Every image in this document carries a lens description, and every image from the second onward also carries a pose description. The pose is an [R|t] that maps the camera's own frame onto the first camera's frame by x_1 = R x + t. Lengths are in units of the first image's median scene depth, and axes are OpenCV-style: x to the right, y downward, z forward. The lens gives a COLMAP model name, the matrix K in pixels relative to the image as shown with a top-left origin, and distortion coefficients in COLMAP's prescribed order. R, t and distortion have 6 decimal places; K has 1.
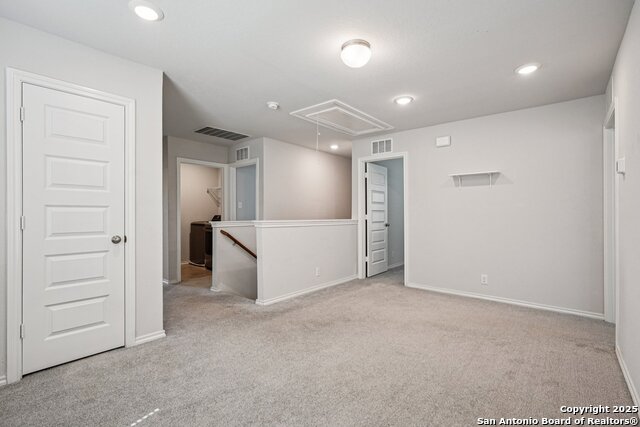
lens RADIAL K [[292.2, 0, 321.9], [0, 292.2, 212.4], [0, 0, 1]] dist [-0.003335, 0.000481]
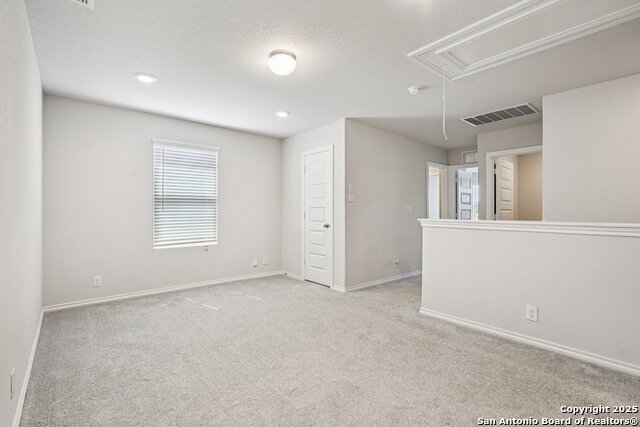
lens RADIAL K [[292.2, 0, 321.9], [0, 292.2, 212.4], [0, 0, 1]] dist [-0.003335, 0.000481]
pose [[-0.138208, 0.000397, -0.990403, 0.994887], [0.001915, 0.999998, 0.000134, 0.008668], [0.990401, -0.001878, -0.138209, 1.113798]]
